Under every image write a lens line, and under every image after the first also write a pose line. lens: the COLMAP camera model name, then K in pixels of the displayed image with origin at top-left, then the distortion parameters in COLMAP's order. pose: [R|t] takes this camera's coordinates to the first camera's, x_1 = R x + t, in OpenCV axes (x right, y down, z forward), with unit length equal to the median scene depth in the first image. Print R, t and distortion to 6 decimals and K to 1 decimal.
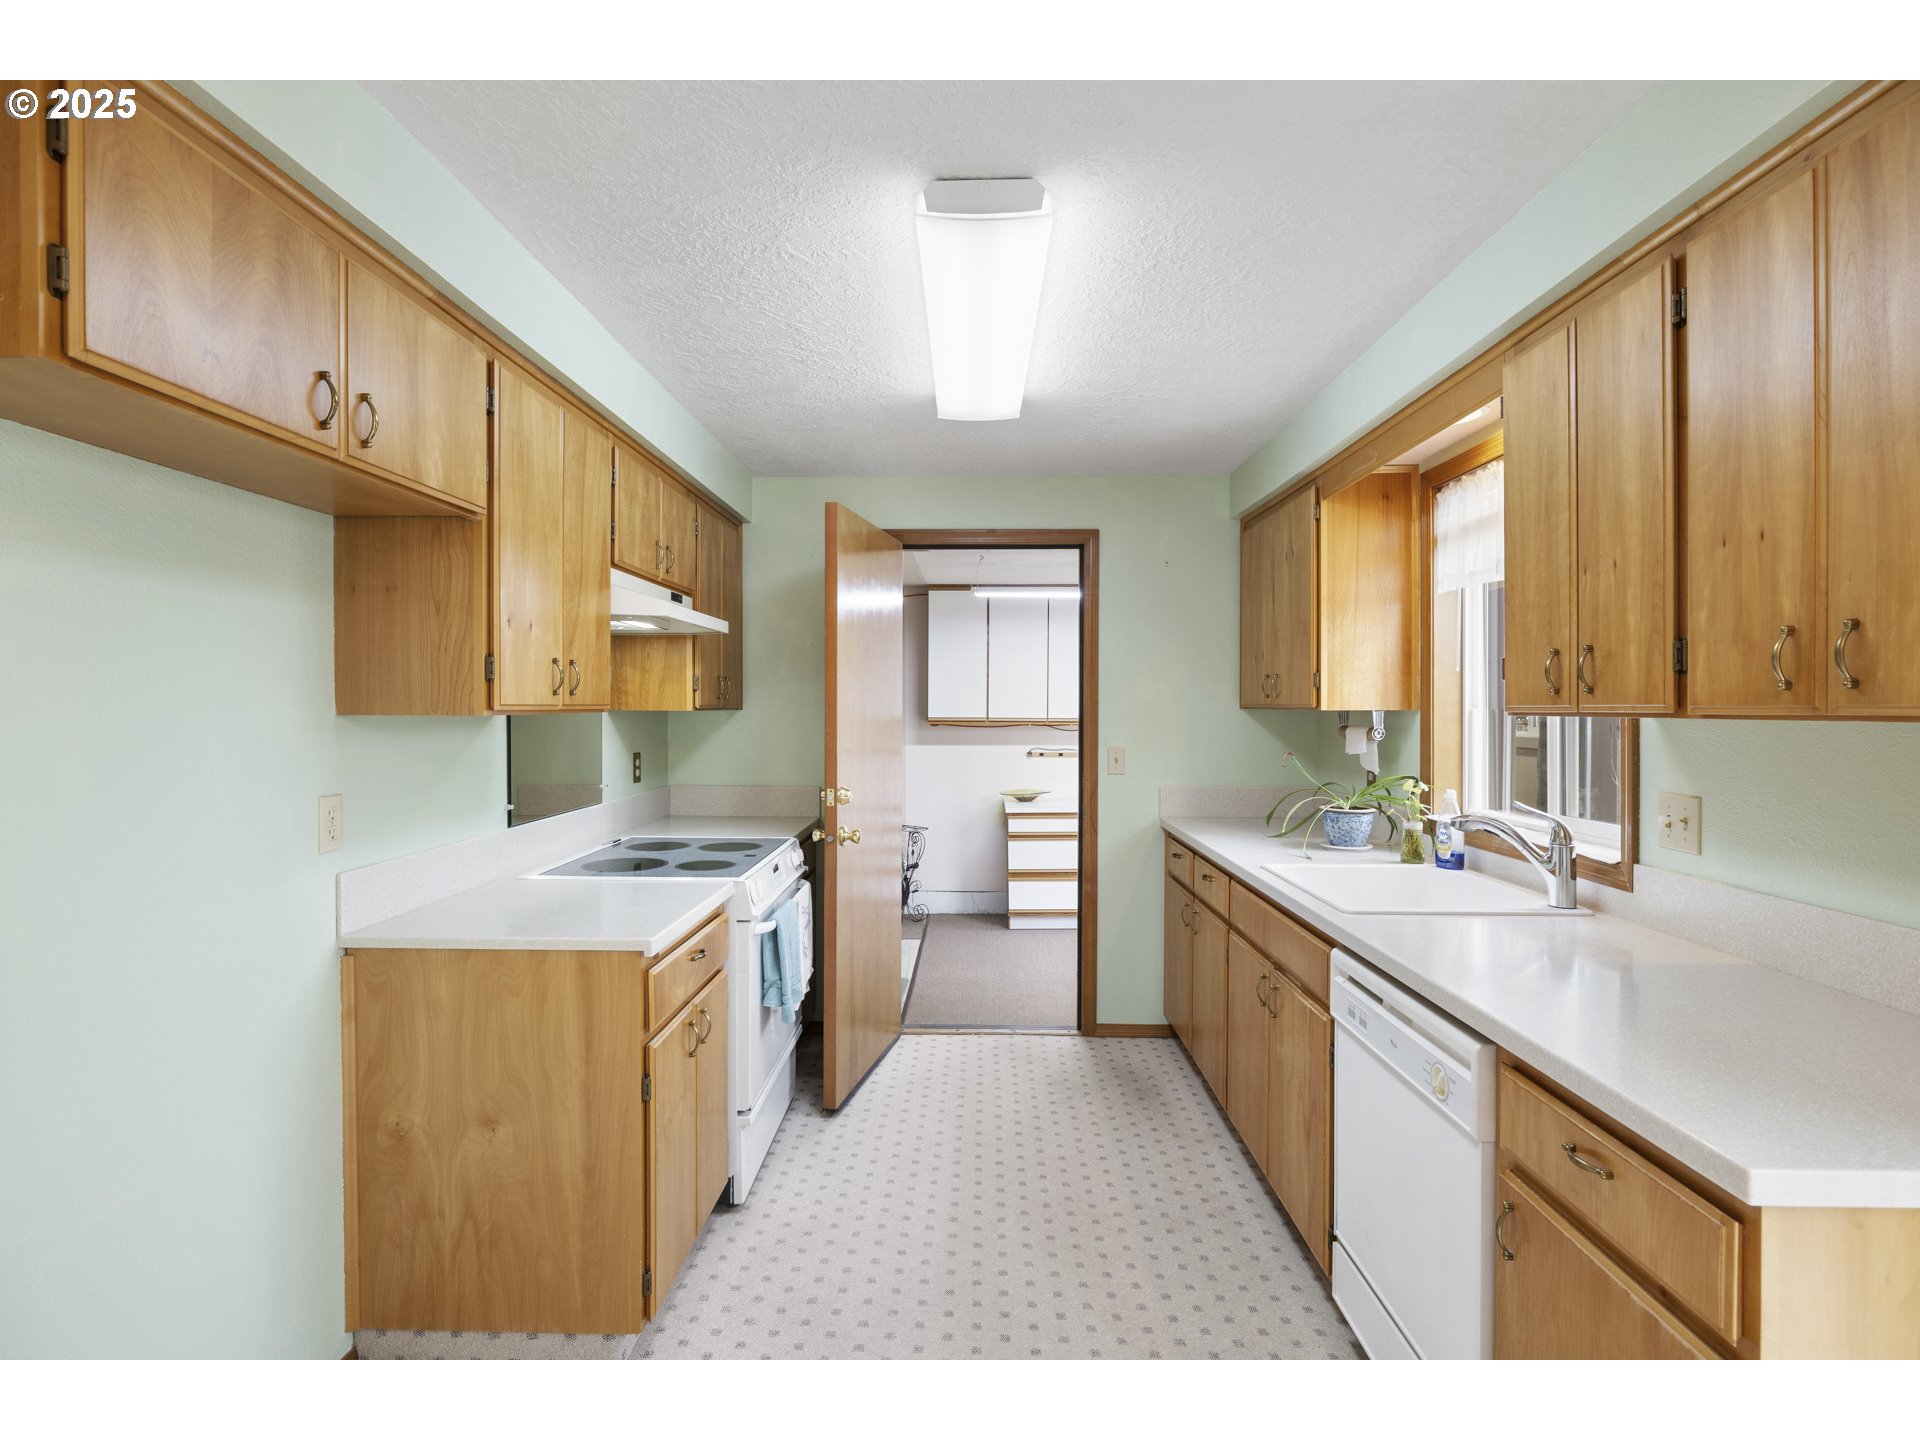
lens RADIAL K [[941.5, 0, 960.0], [0, 941.5, 720.0], [0, 0, 1]] dist [-0.000023, -0.000090]
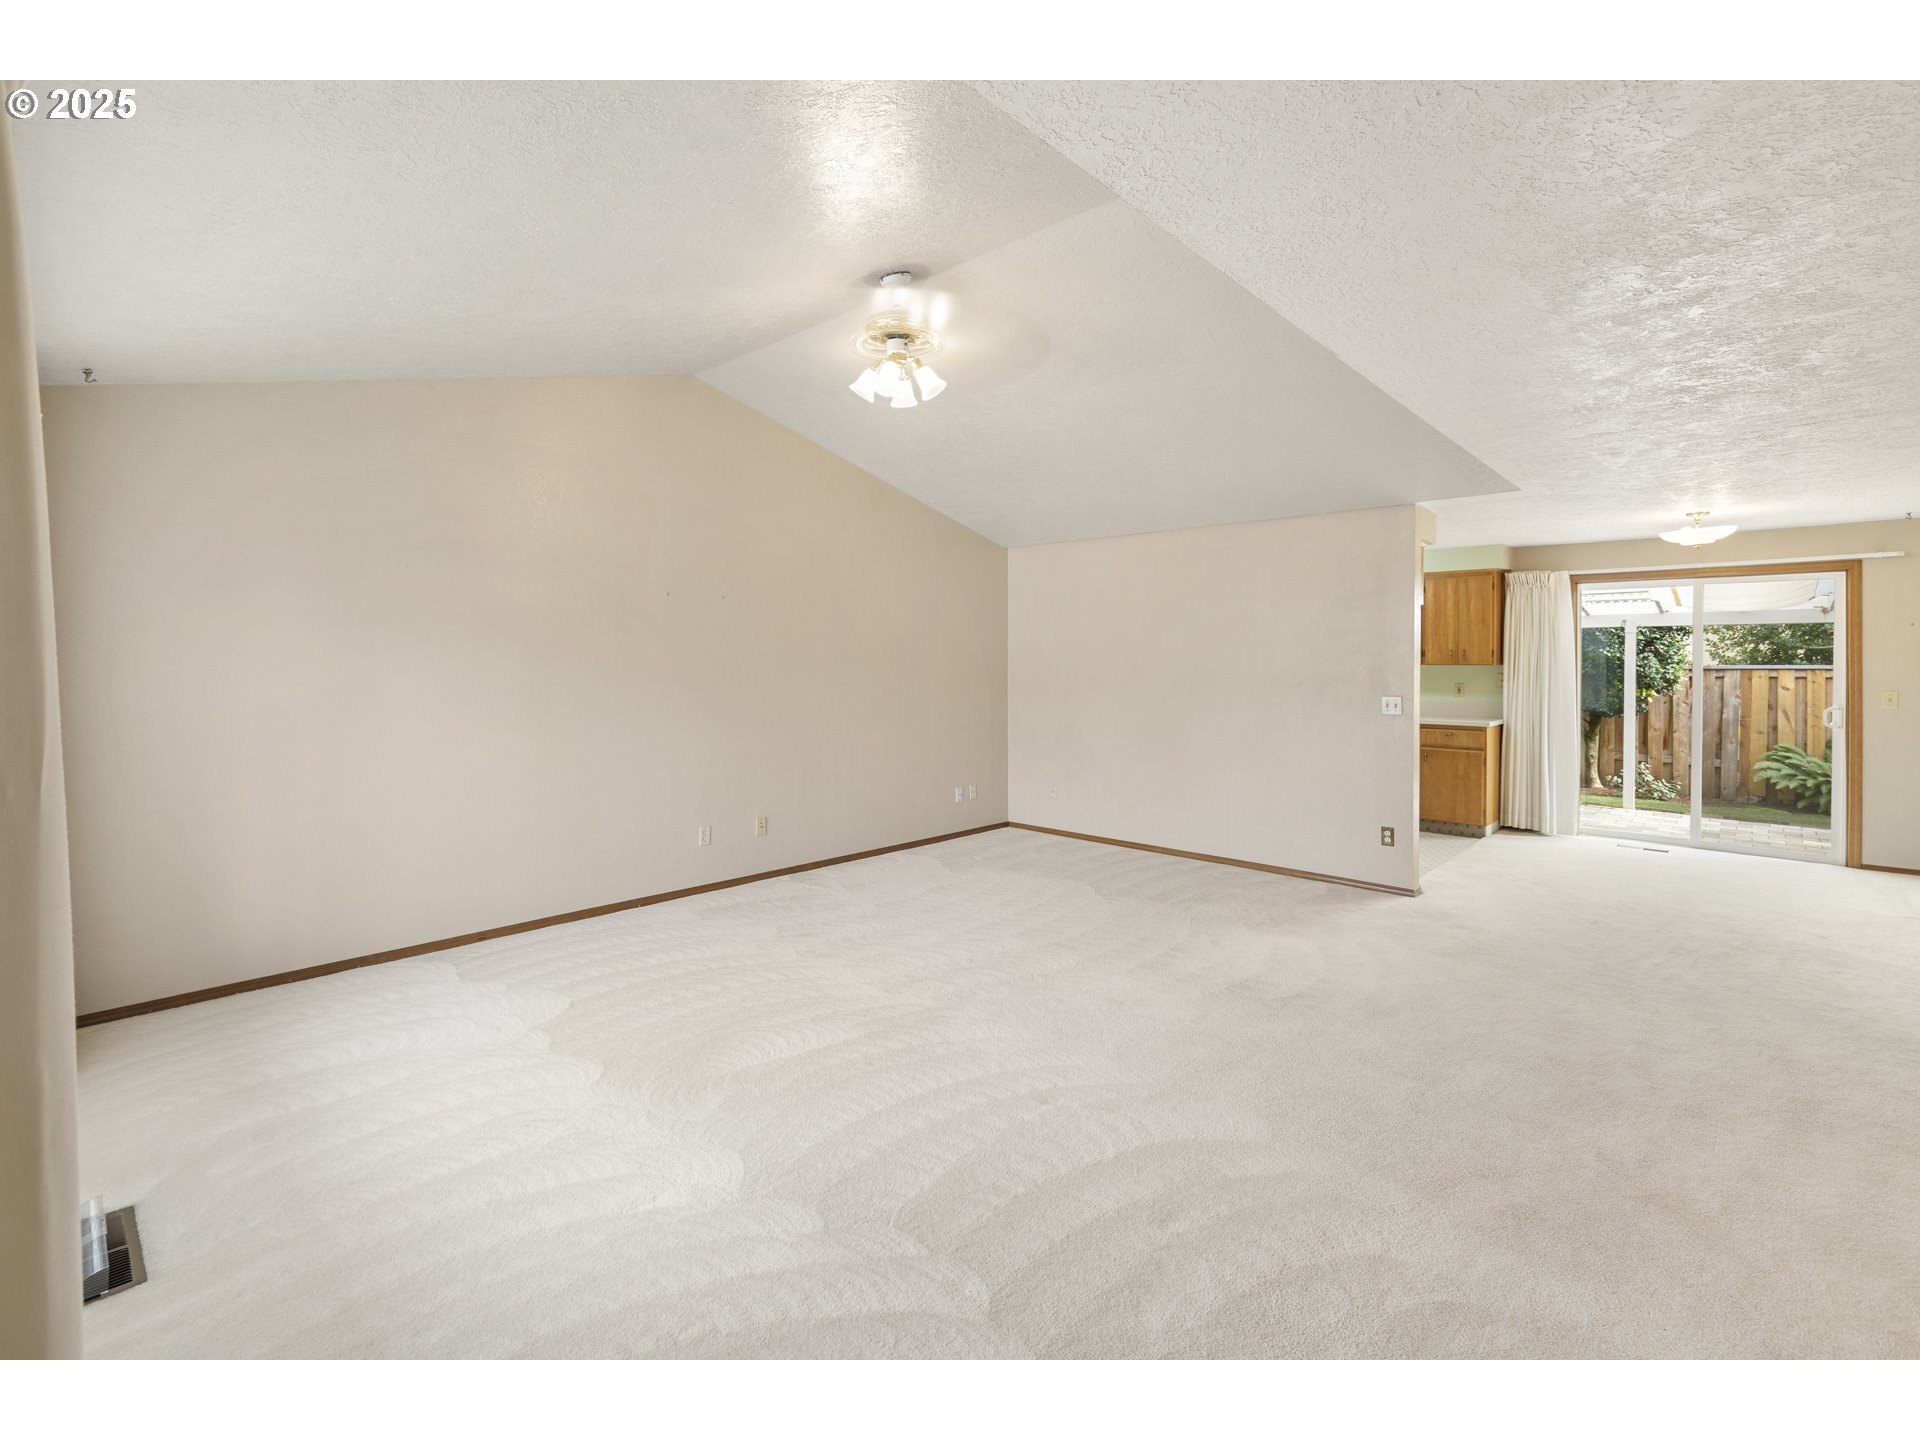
lens RADIAL K [[815.4, 0, 957.2], [0, 815.4, 672.0], [0, 0, 1]] dist [-0.000539, -0.000242]
pose [[0.673853, -0.016899, 0.738672, -3.672754], [0.012951, 0.999855, 0.011060, -0.039080], [-0.738752, 0.002113, 0.673974, -0.156137]]
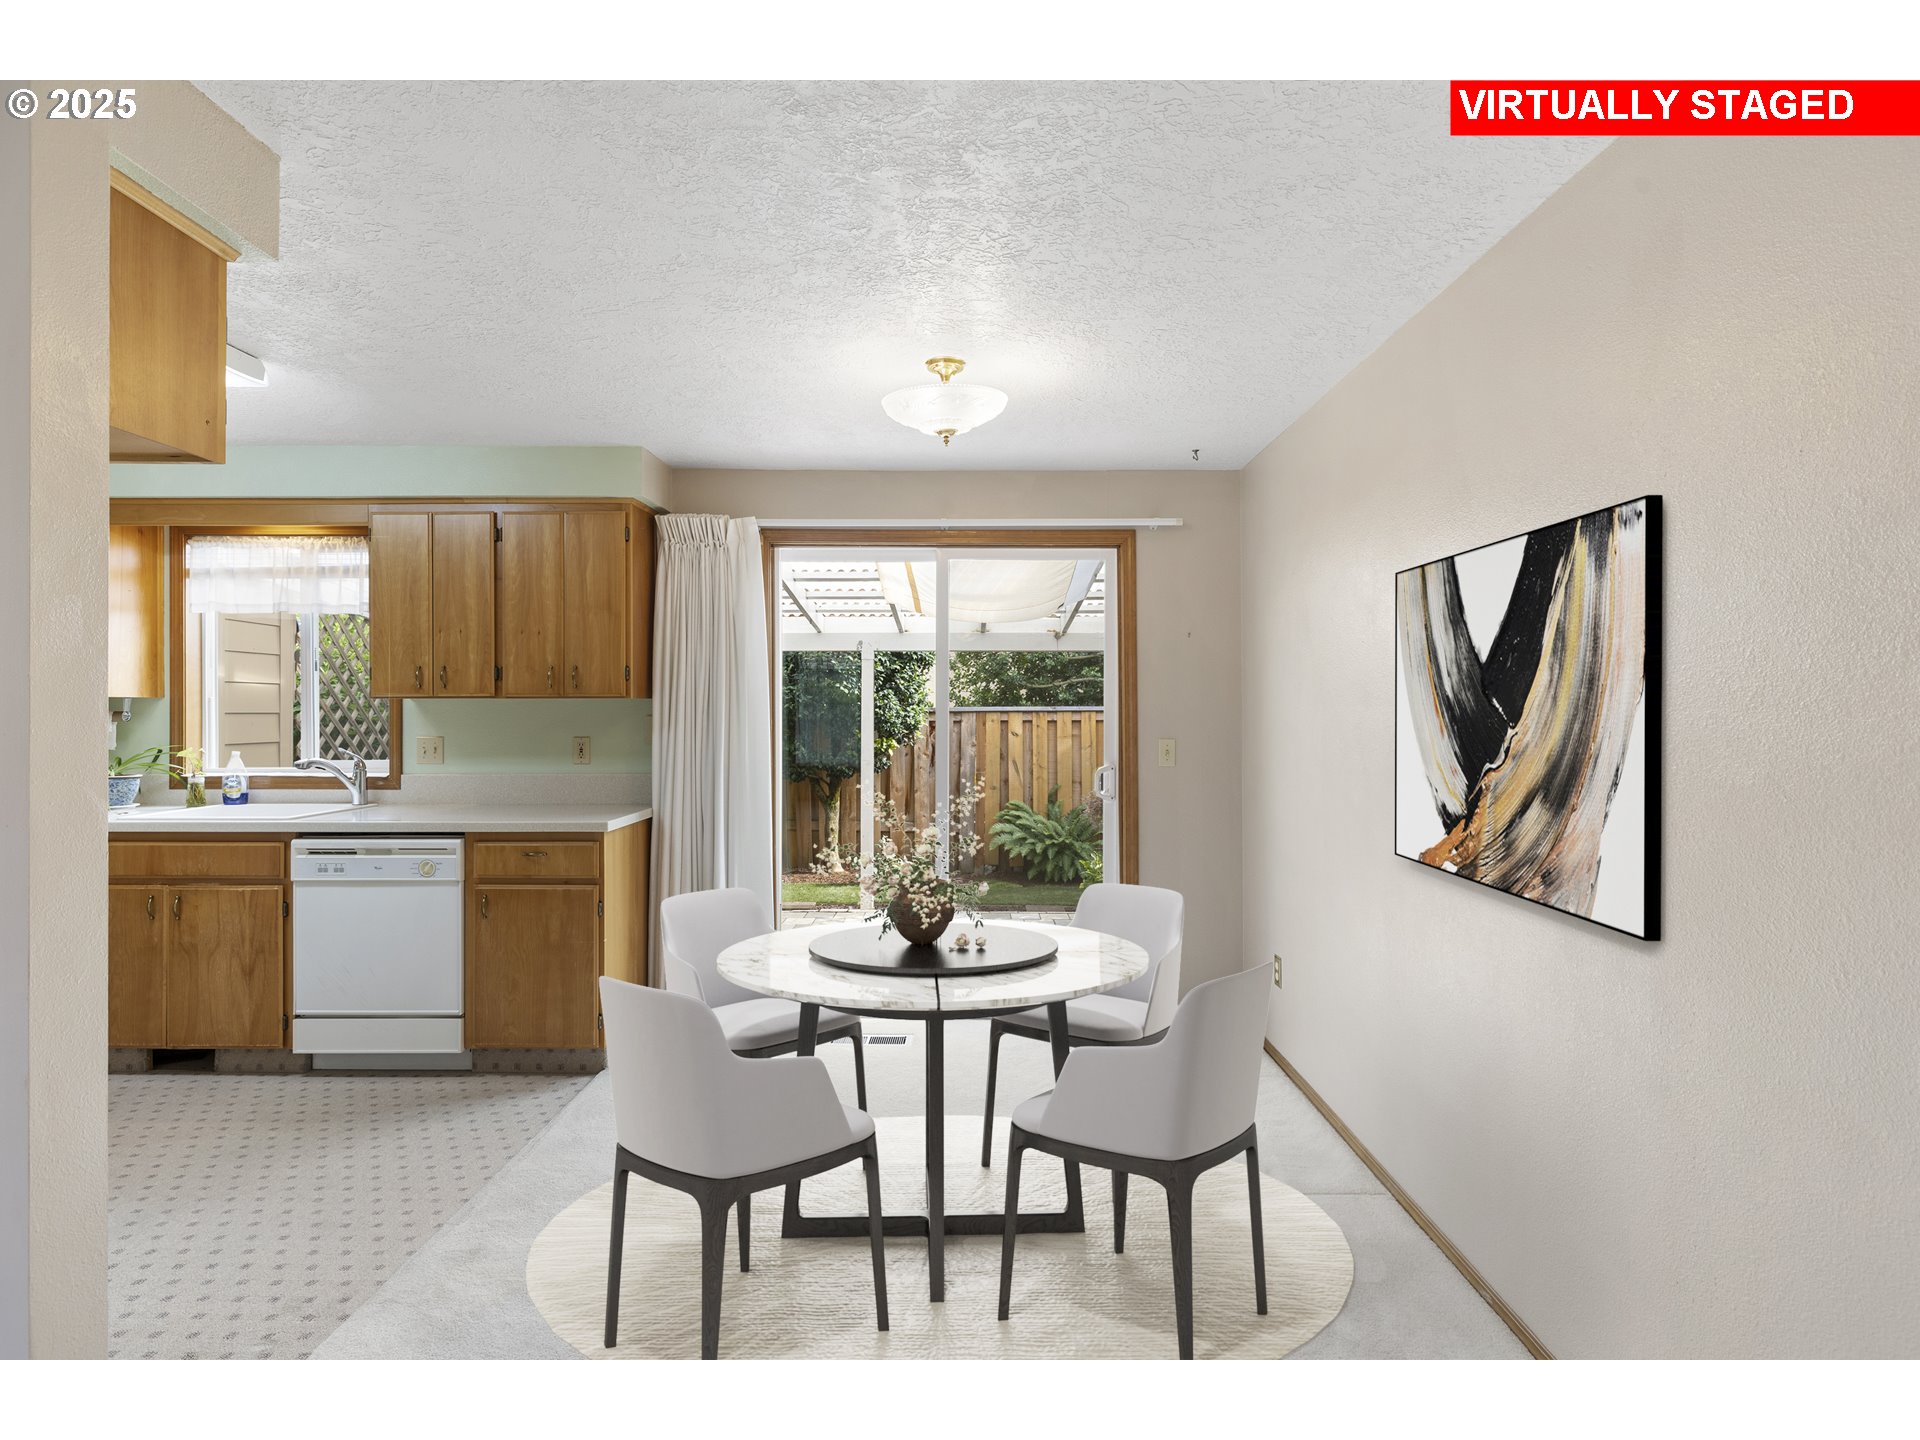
lens RADIAL K [[813.2, 0, 953.5], [0, 813.2, 708.7], [0, 0, 1]] dist [0.000678, -0.000013]
pose [[-0.025190, -0.002325, 0.999680, -1.176963], [0.010177, 0.999945, 0.002582, 0.025819], [-0.999631, 0.010239, -0.025165, -0.126770]]
